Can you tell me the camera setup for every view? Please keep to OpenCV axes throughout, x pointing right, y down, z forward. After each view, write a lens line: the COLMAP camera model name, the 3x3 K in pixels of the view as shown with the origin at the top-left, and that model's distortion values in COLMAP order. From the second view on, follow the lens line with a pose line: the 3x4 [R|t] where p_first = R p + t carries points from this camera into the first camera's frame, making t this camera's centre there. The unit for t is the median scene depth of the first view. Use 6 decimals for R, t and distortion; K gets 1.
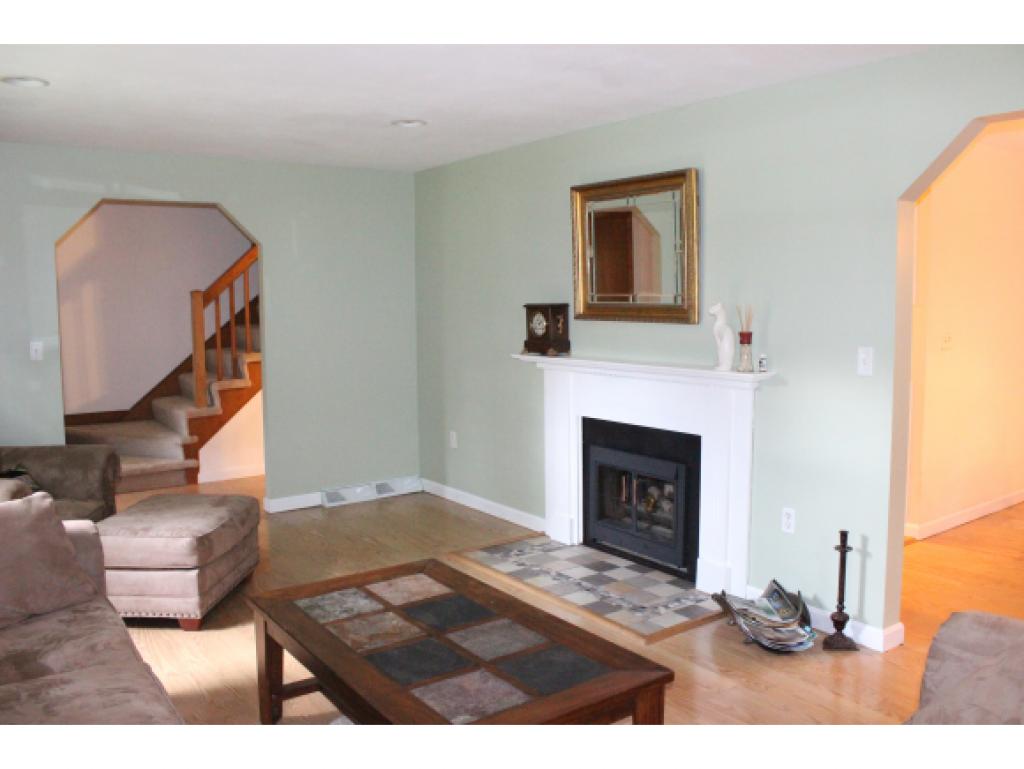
lens RADIAL K [[874.6, 0, 512.0], [0, 874.6, 384.5], [0, 0, 1]] dist [-0.050146, -0.004378]
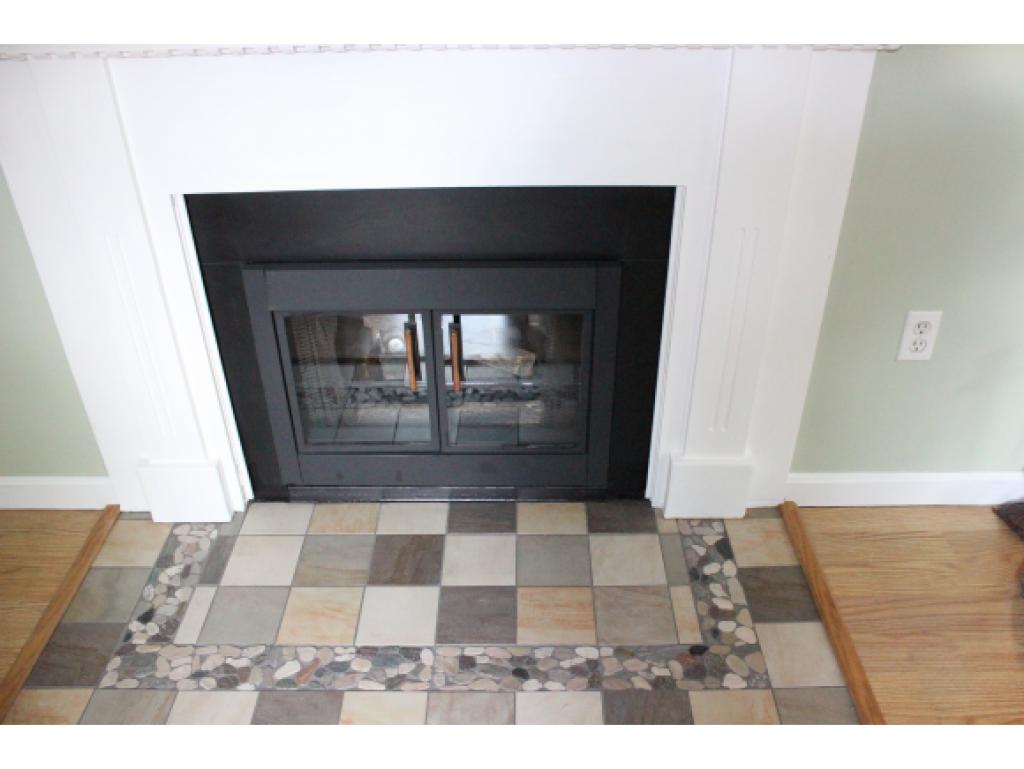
lens RADIAL K [[863.0, 0, 526.8], [0, 863.0, 385.1], [0, 0, 1]] dist [-0.180012, 0.180765]
pose [[0.573773, -0.437956, 0.692083, -0.106515], [0.079070, 0.870693, 0.485429, -0.046802], [-0.815189, -0.223803, 0.534210, 0.817073]]
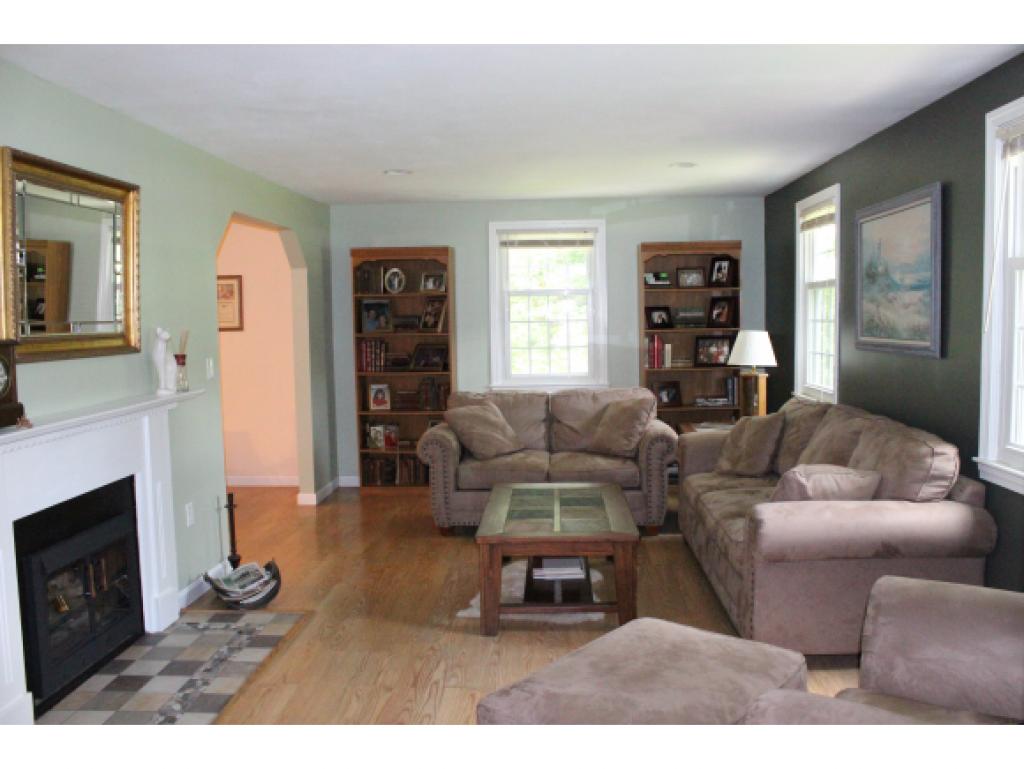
lens RADIAL K [[863.0, 0, 526.8], [0, 863.0, 385.1], [0, 0, 1]] dist [-0.180012, 0.180765]
pose [[-0.791753, -0.022027, 0.610444, -0.635249], [0.092754, 0.983426, 0.155789, -0.129616], [-0.603758, 0.179967, -0.776587, 1.384202]]
